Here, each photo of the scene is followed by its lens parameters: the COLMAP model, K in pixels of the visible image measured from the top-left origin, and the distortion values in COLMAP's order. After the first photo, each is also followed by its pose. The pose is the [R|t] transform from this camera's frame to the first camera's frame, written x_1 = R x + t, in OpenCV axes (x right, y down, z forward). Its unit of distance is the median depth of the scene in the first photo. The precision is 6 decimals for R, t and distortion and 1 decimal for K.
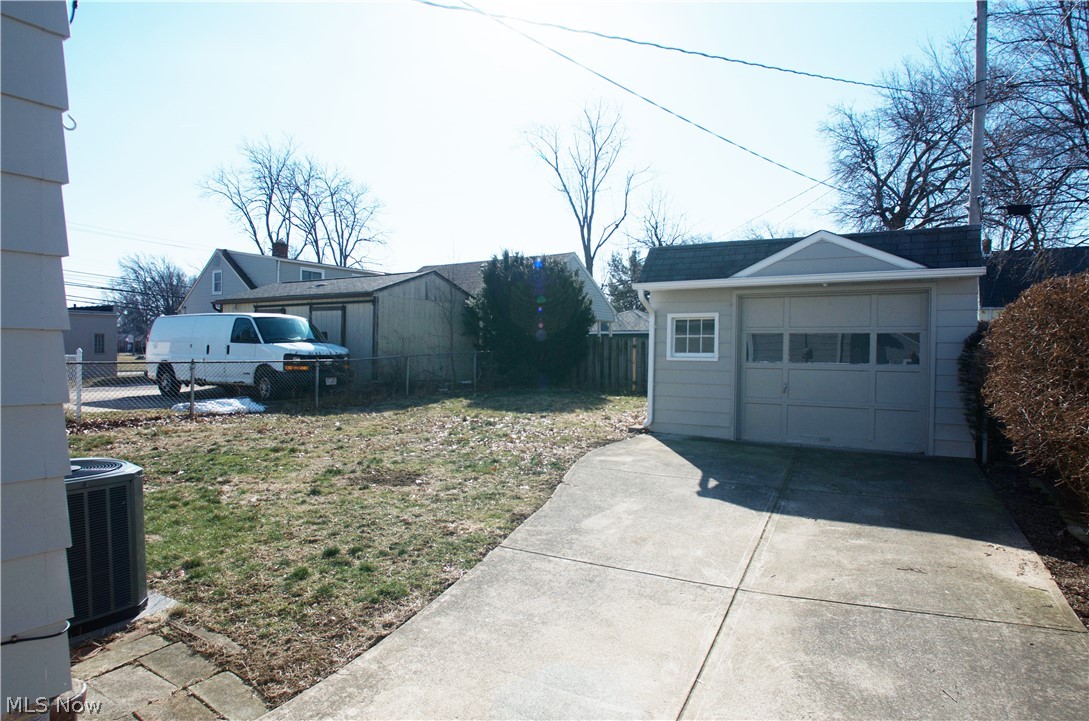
lens RADIAL K [[659.9, 0, 544.5], [0, 659.9, 360.5], [0, 0, 1]] dist [-0.080964, 0.043147]
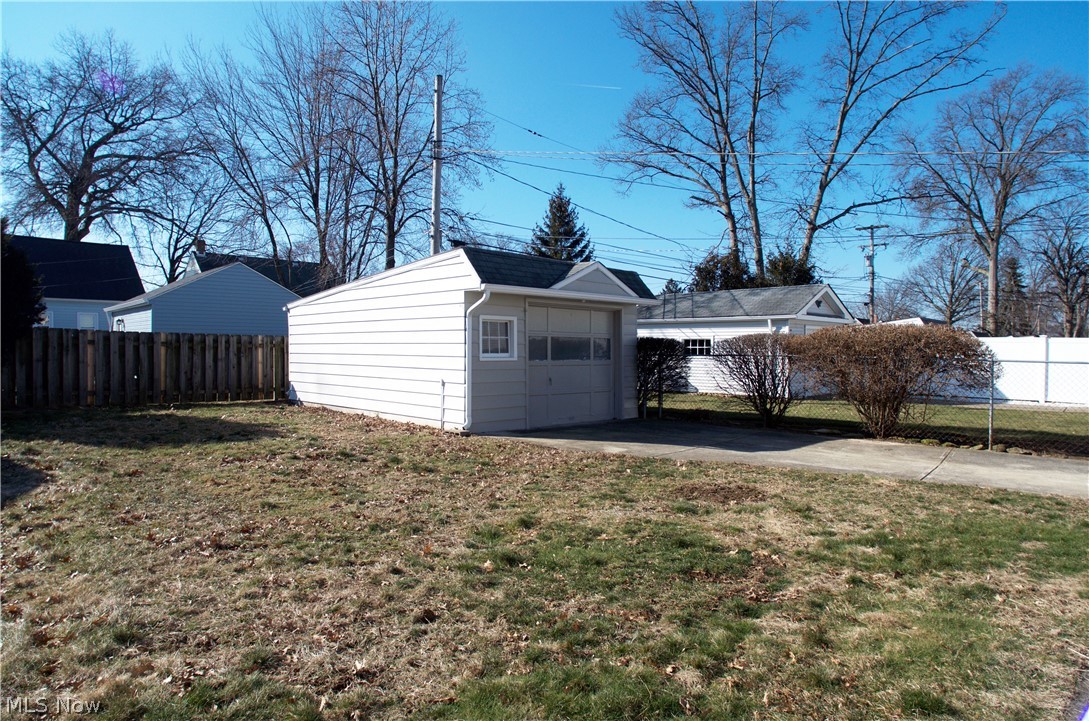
lens RADIAL K [[659.9, 0, 544.5], [0, 659.9, 360.5], [0, 0, 1]] dist [-0.080964, 0.043147]
pose [[0.246072, -0.029510, 0.968802, -0.543165], [0.009619, 0.999562, 0.028003, -0.021614], [-0.969204, 0.002428, 0.246248, 0.466989]]
